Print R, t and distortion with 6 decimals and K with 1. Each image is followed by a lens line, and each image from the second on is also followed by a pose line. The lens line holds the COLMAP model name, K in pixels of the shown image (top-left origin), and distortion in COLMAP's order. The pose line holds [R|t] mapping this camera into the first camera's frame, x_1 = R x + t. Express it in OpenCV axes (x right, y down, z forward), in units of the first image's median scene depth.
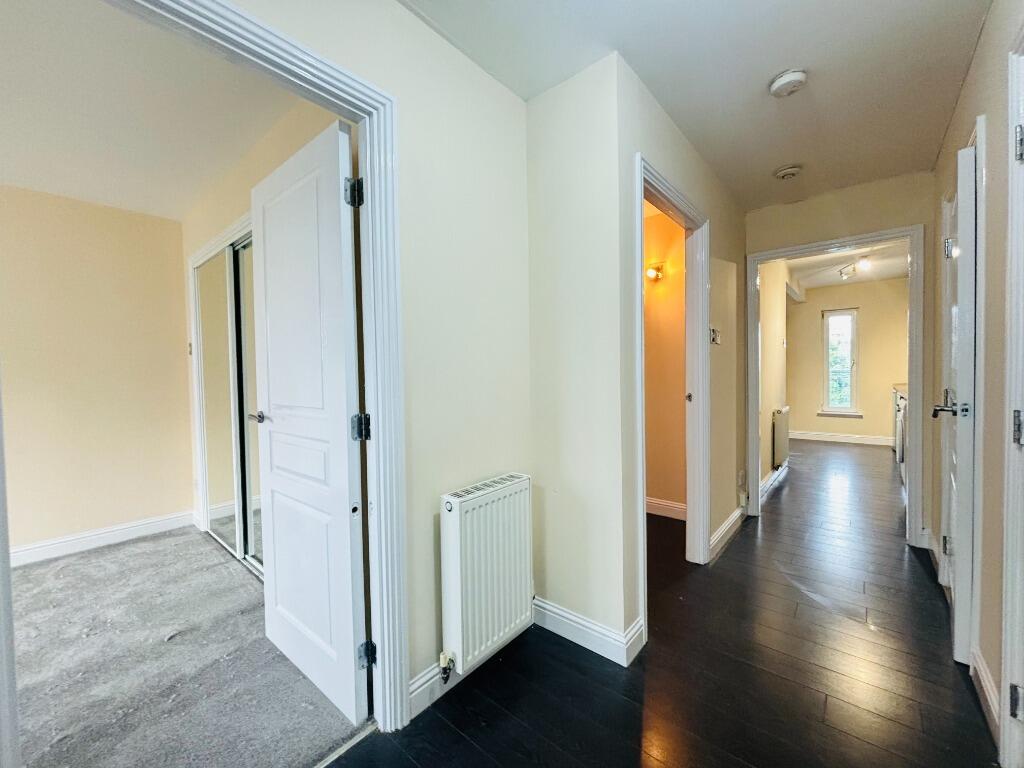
lens RADIAL K [[410.7, 0, 512.2], [0, 410.7, 382.9], [0, 0, 1]] dist [-0.004136, -0.000682]
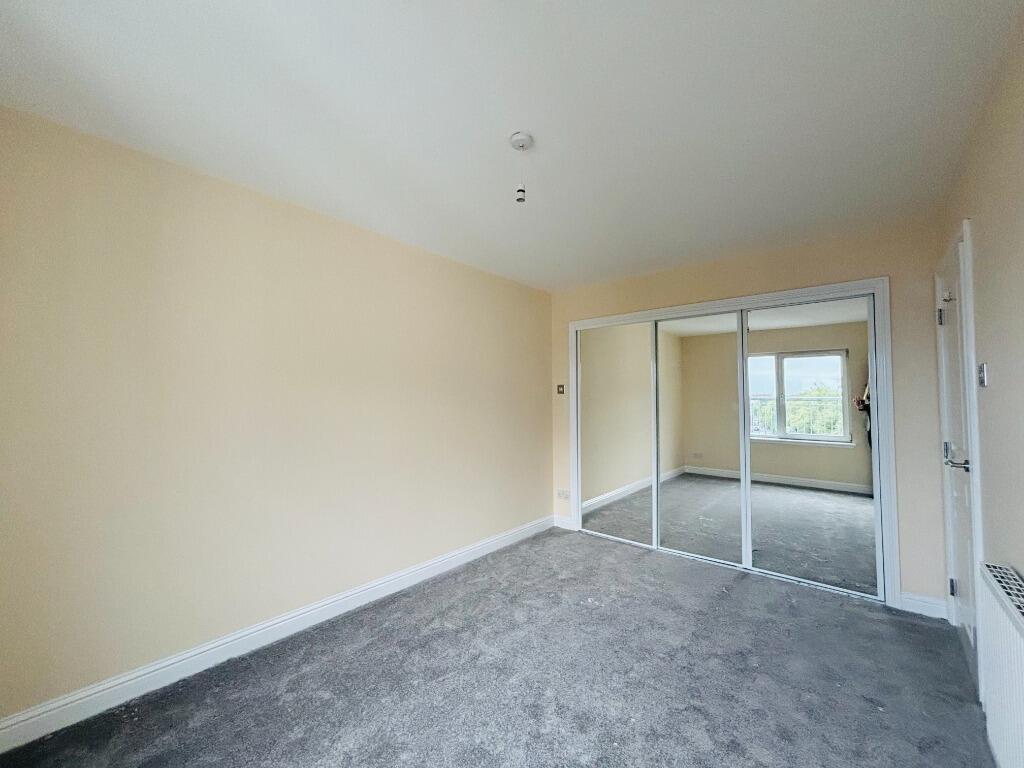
lens RADIAL K [[410.7, 0, 512.2], [0, 410.7, 382.9], [0, 0, 1]] dist [-0.004136, -0.000682]
pose [[0.999180, 0.032006, 0.024792, -1.108816], [-0.030162, 0.996986, -0.071479, -0.005976], [-0.027005, 0.070672, 0.997134, -0.354960]]
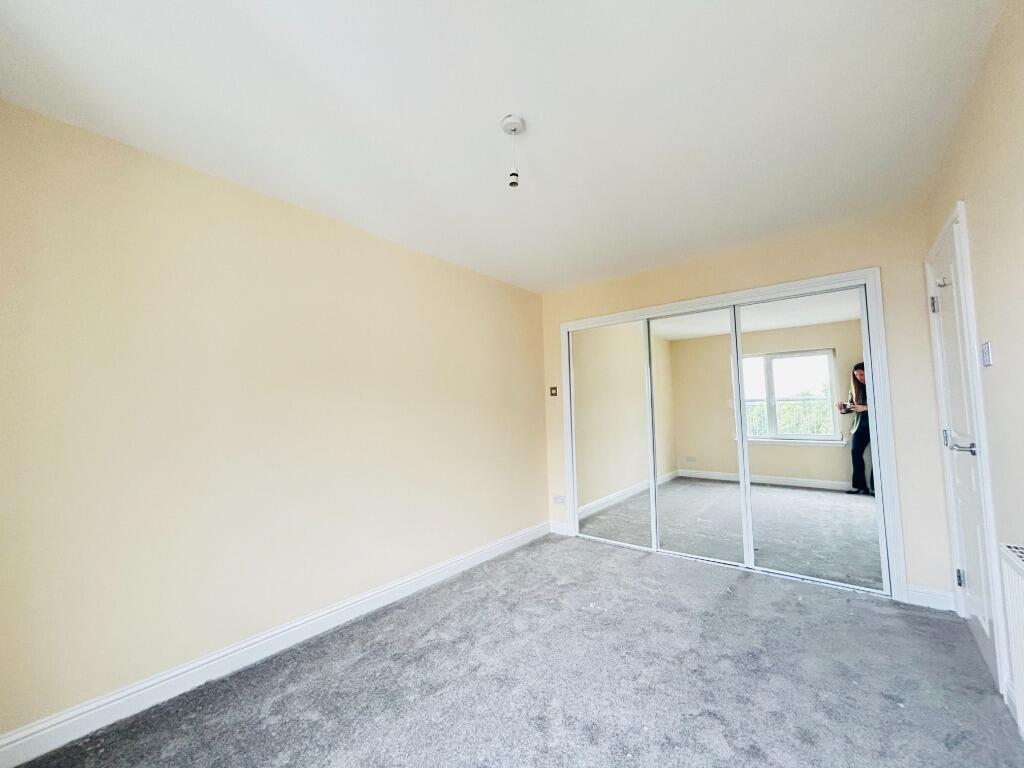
lens RADIAL K [[410.7, 0, 512.2], [0, 410.7, 382.9], [0, 0, 1]] dist [-0.004136, -0.000682]
pose [[0.998588, 0.012142, 0.051709, -1.119202], [-0.006873, 0.994875, -0.100875, 0.023274], [-0.052669, 0.100377, 0.993554, -0.323971]]
